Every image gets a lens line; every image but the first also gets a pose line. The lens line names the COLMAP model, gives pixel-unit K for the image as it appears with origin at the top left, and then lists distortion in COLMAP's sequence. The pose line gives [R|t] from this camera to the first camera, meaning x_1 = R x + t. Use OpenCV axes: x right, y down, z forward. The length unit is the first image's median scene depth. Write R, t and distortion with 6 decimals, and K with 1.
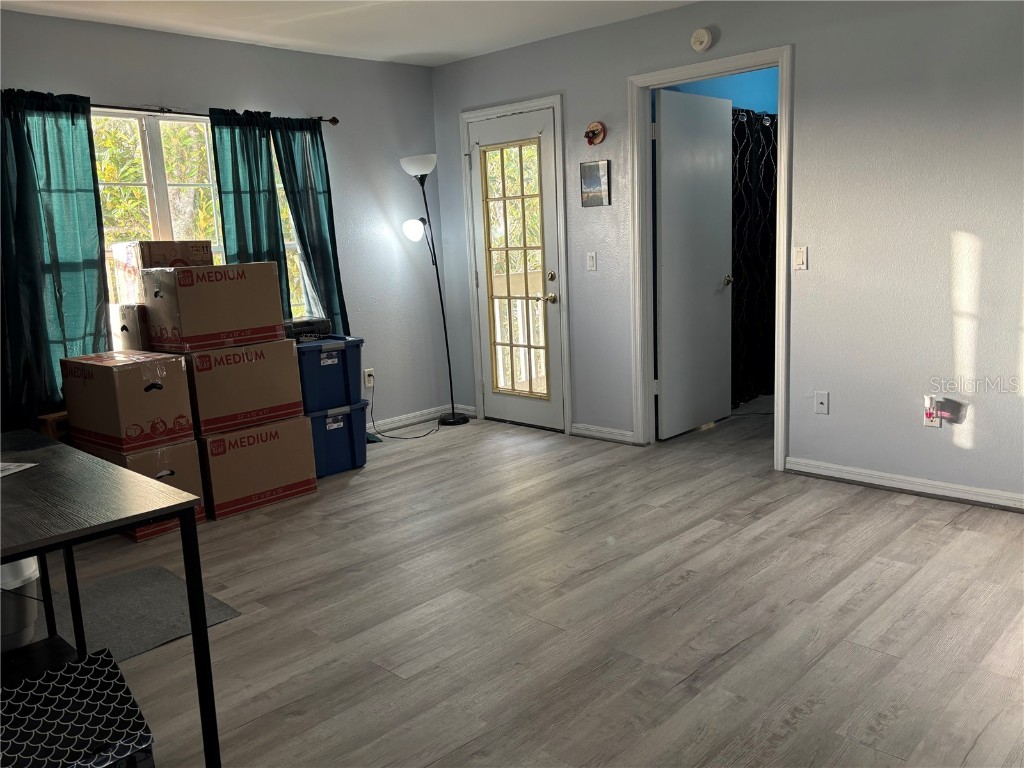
lens RADIAL K [[831.1, 0, 513.9], [0, 831.1, 387.3], [0, 0, 1]] dist [0.032082, -0.007958]
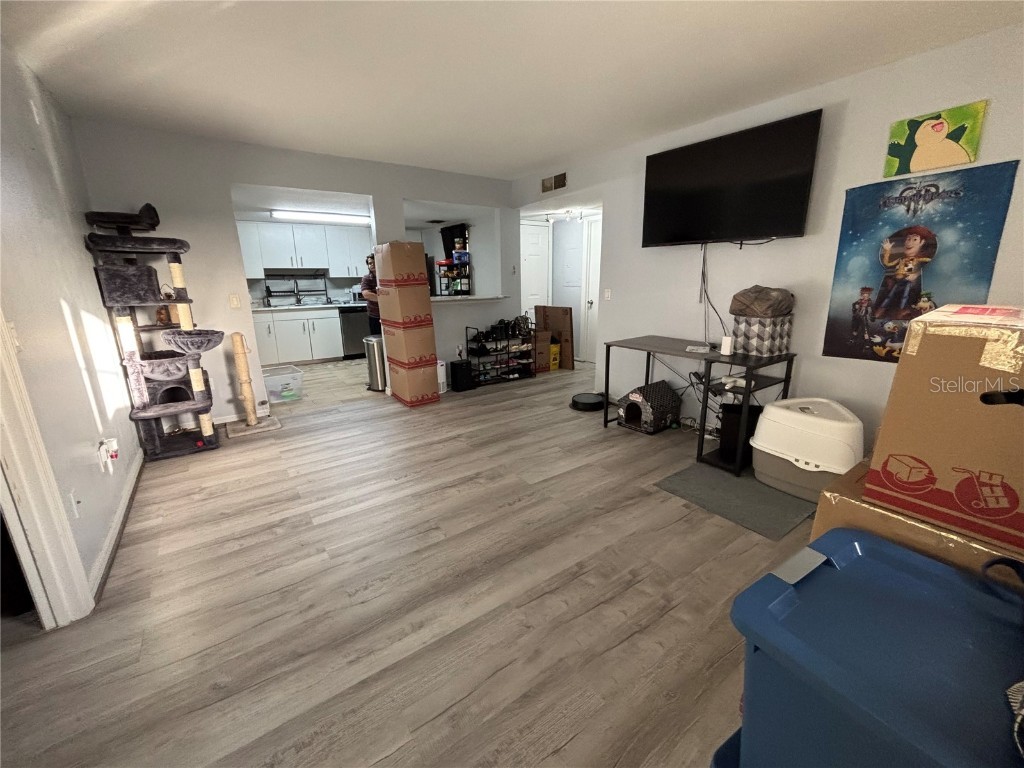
lens RADIAL K [[416.1, 0, 512.5], [0, 416.1, 383.5], [0, 0, 1]] dist [0.003182, -0.002177]
pose [[-0.980524, 0.009418, 0.196174, -0.151355], [0.091767, 0.905080, 0.415222, -0.229462], [-0.173643, 0.425138, -0.888316, 1.266308]]
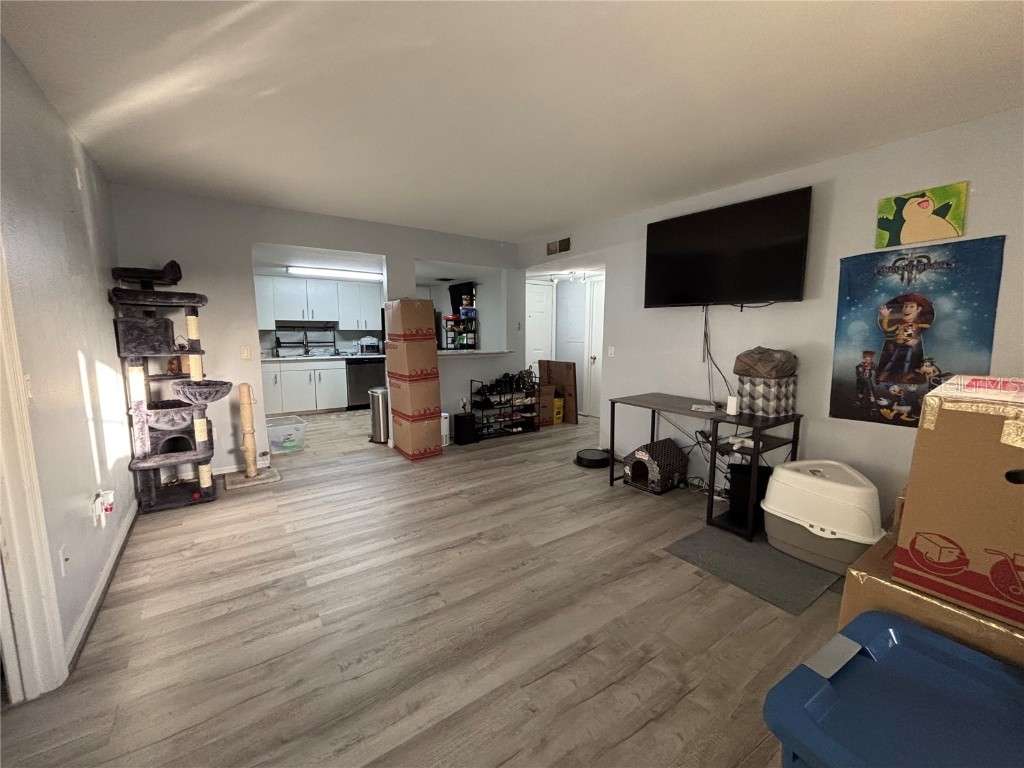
lens RADIAL K [[416.1, 0, 512.8], [0, 416.1, 383.8], [0, 0, 1]] dist [0.003182, -0.002177]
pose [[-0.979936, 0.016993, 0.198588, -0.145727], [0.077334, 0.950720, 0.300251, -0.236510], [-0.183699, 0.309584, -0.932959, 1.264532]]
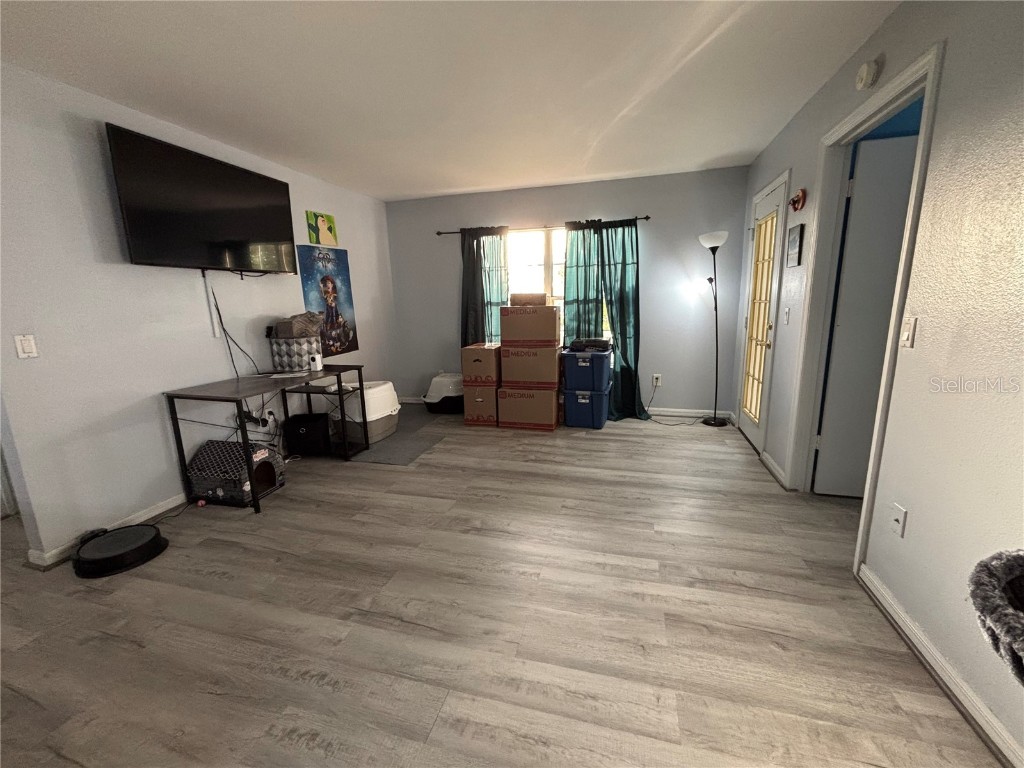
lens RADIAL K [[416.1, 0, 514.4], [0, 416.1, 384.2], [0, 0, 1]] dist [0.003182, -0.002177]
pose [[0.475835, 0.209558, -0.854205, 0.510435], [-0.159949, 0.975624, 0.150245, -0.107696], [0.864868, 0.065137, 0.497755, 0.497804]]
